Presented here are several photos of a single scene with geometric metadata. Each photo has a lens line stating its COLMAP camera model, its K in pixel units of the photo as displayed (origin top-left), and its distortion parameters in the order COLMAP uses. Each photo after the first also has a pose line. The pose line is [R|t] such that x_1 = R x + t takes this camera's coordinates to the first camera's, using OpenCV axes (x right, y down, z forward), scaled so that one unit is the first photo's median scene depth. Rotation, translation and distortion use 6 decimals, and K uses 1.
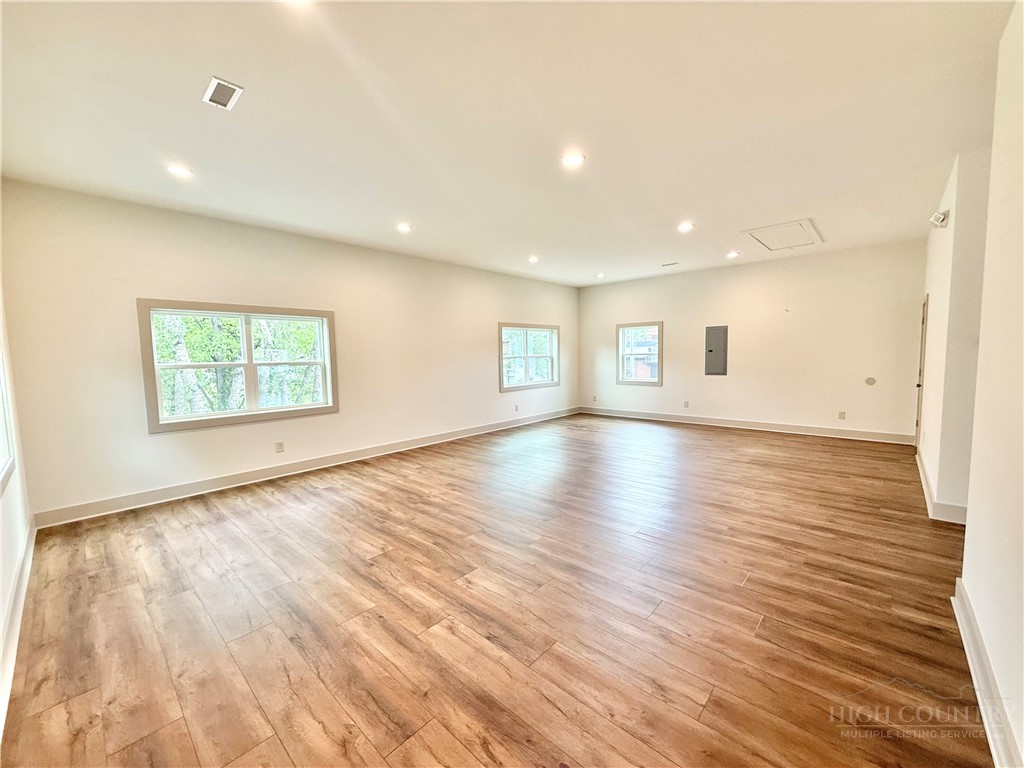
lens RADIAL K [[408.0, 0, 509.7], [0, 408.0, 385.1], [0, 0, 1]] dist [0.001914, -0.000092]
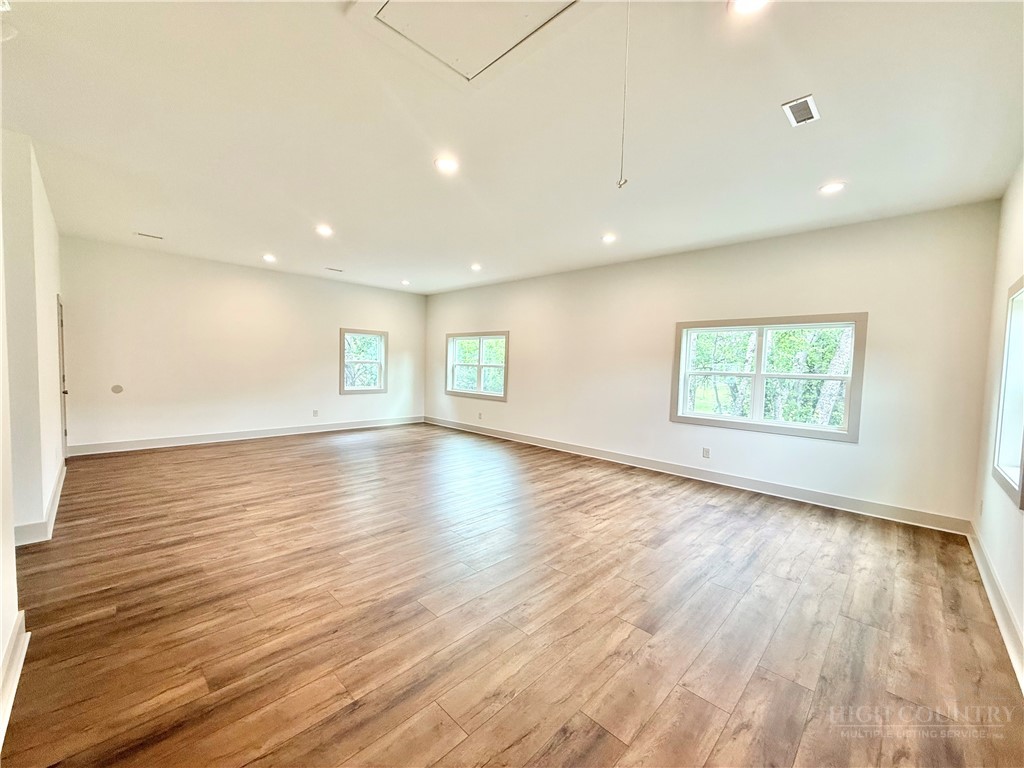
lens RADIAL K [[408.0, 0, 509.7], [0, 408.0, 385.1], [0, 0, 1]] dist [0.001914, -0.000092]
pose [[-0.034934, 0.068025, -0.997072, 1.530362], [-0.101658, 0.992264, 0.071259, -0.145243], [0.994206, 0.103849, -0.027749, 1.626606]]
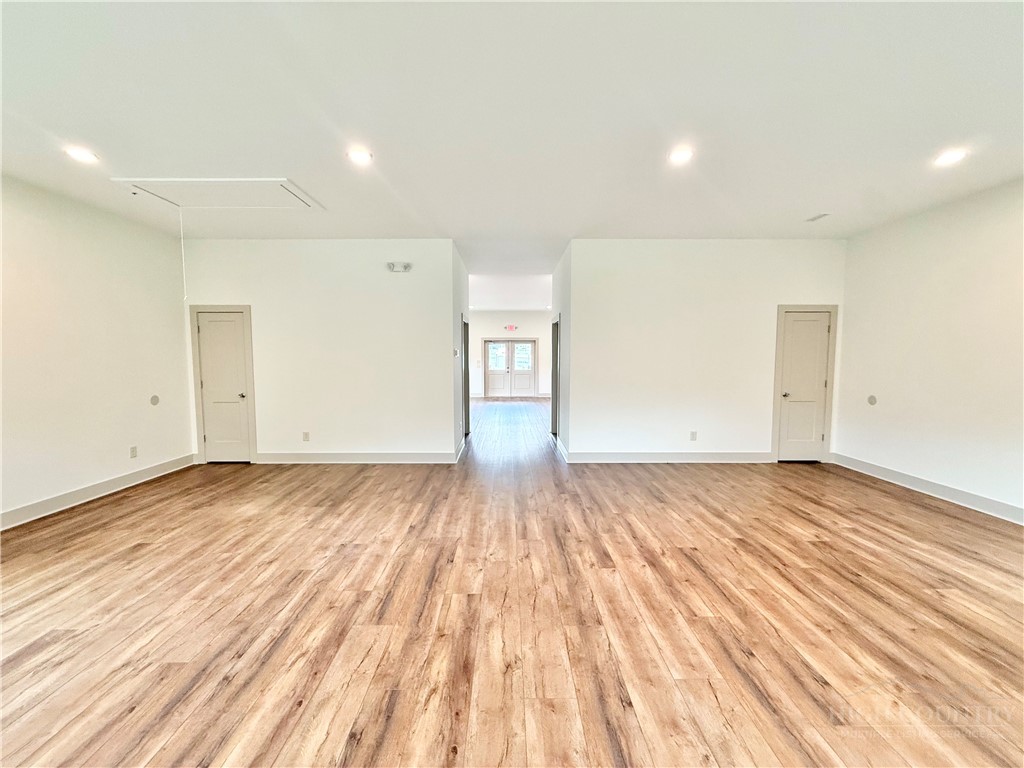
lens RADIAL K [[408.0, 0, 509.7], [0, 408.0, 385.1], [0, 0, 1]] dist [0.001914, -0.000092]
pose [[-0.679230, -0.031630, 0.733243, -0.269068], [0.068713, 0.991942, 0.106441, -0.132611], [-0.730702, 0.122682, -0.671584, 1.829394]]
